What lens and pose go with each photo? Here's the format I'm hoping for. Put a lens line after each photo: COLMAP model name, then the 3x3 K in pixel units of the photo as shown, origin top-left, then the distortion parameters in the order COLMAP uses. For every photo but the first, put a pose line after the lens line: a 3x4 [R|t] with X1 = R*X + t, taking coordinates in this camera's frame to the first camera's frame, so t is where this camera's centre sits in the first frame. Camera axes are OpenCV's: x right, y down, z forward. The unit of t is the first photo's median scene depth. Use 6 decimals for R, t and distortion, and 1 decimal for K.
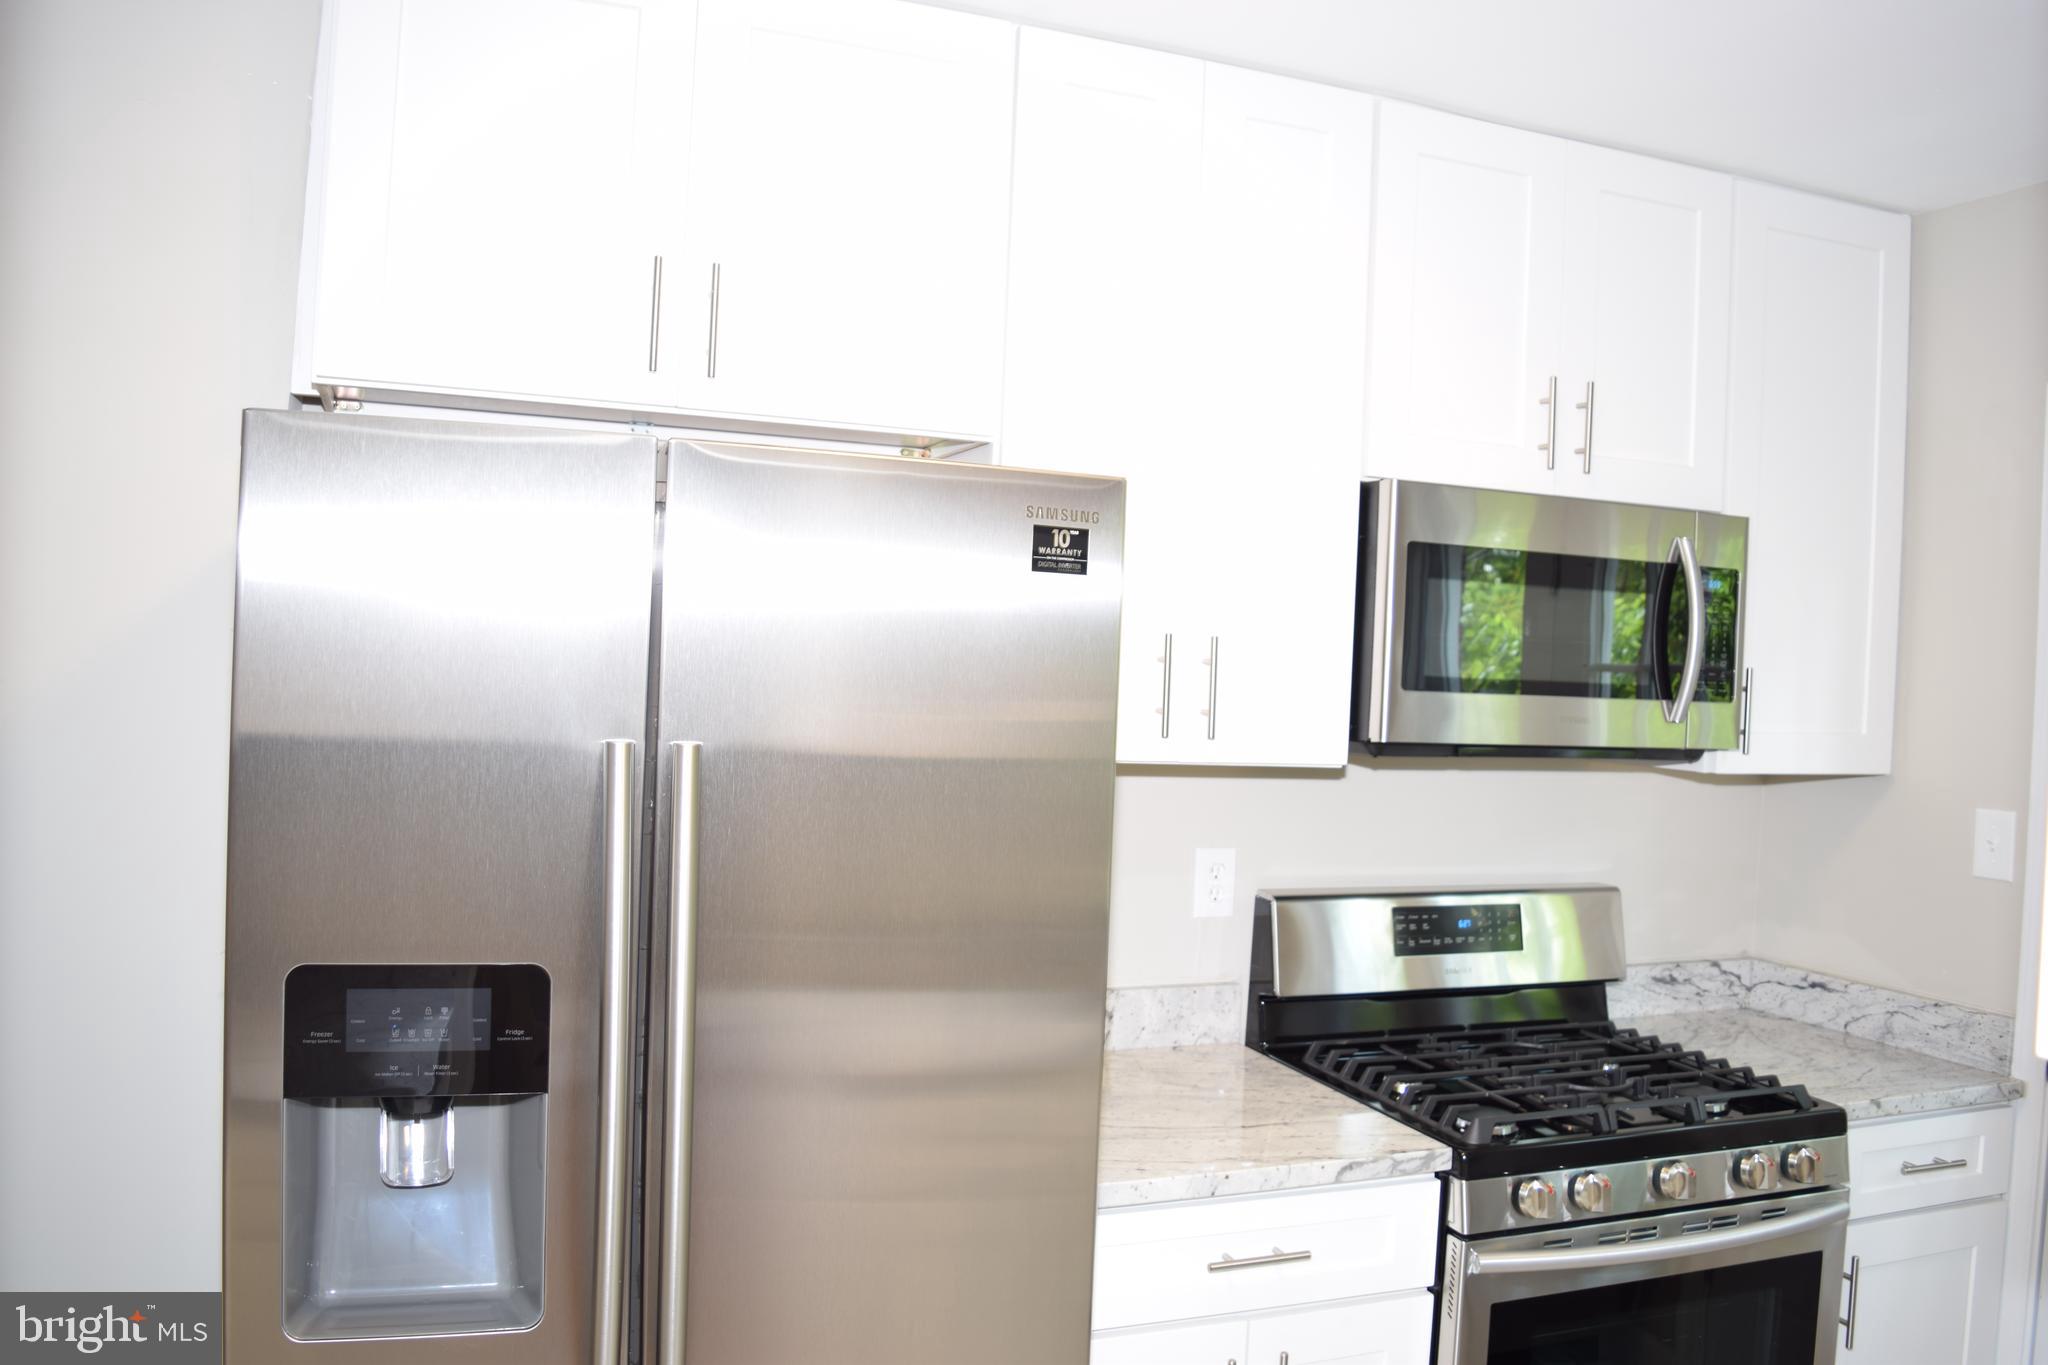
lens RADIAL K [[1624.8, 0, 1021.6], [0, 1624.8, 677.1], [0, 0, 1]] dist [-0.091103, 0.021910]
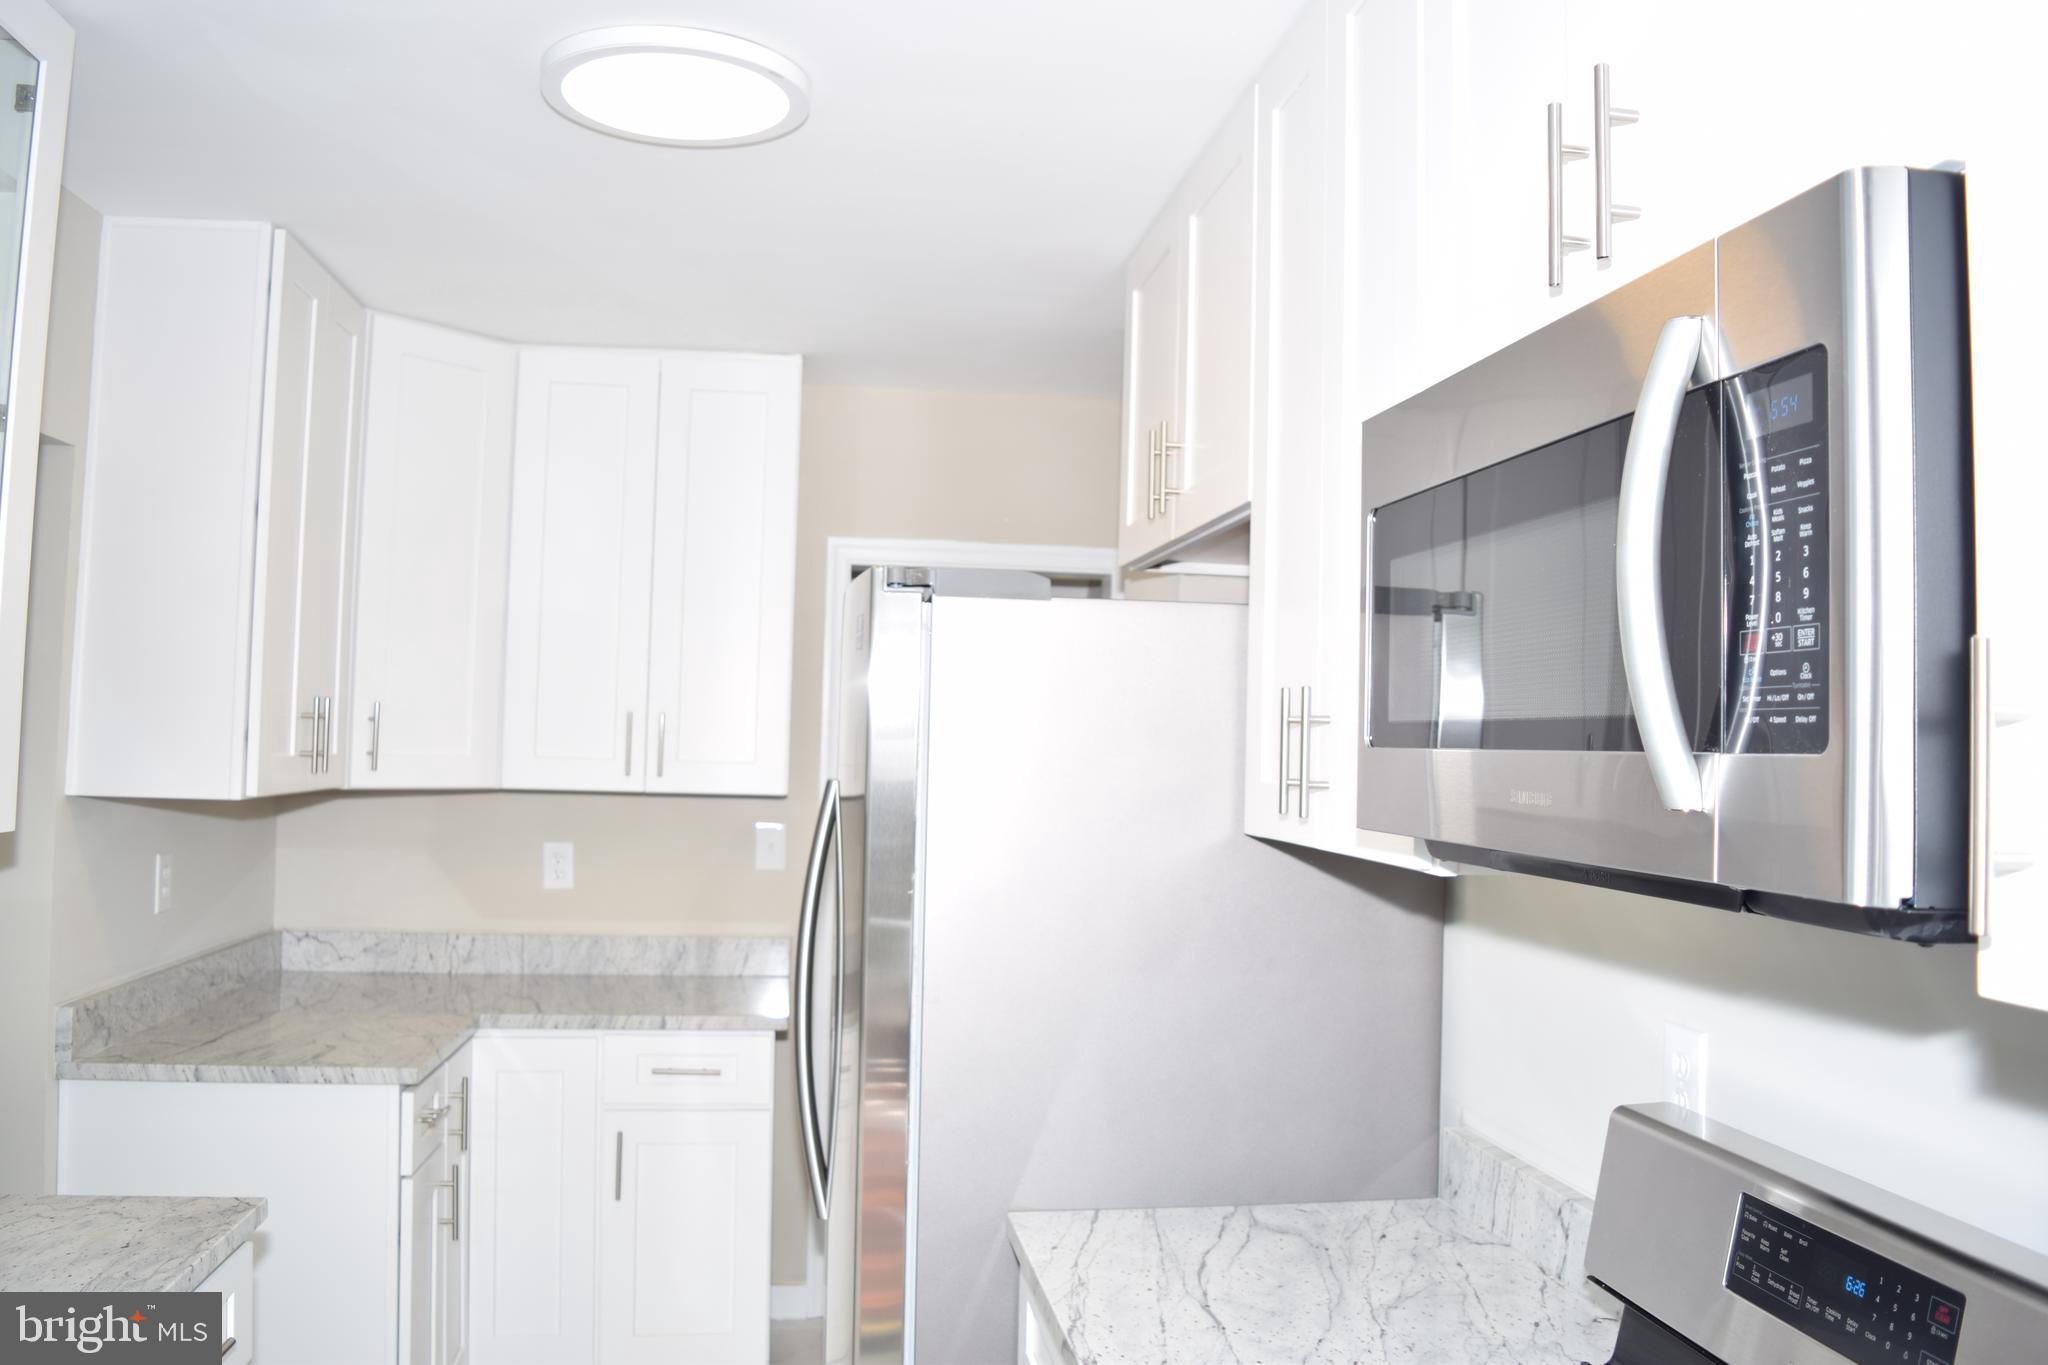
lens RADIAL K [[1624.8, 0, 1022.4], [0, 1624.8, 682.9], [0, 0, 1]] dist [-0.091103, 0.021910]
pose [[-0.234172, -0.080499, -0.968857, 0.794168], [-0.043309, 0.996441, -0.072323, 0.031994], [0.971230, 0.025024, -0.236824, 0.924794]]
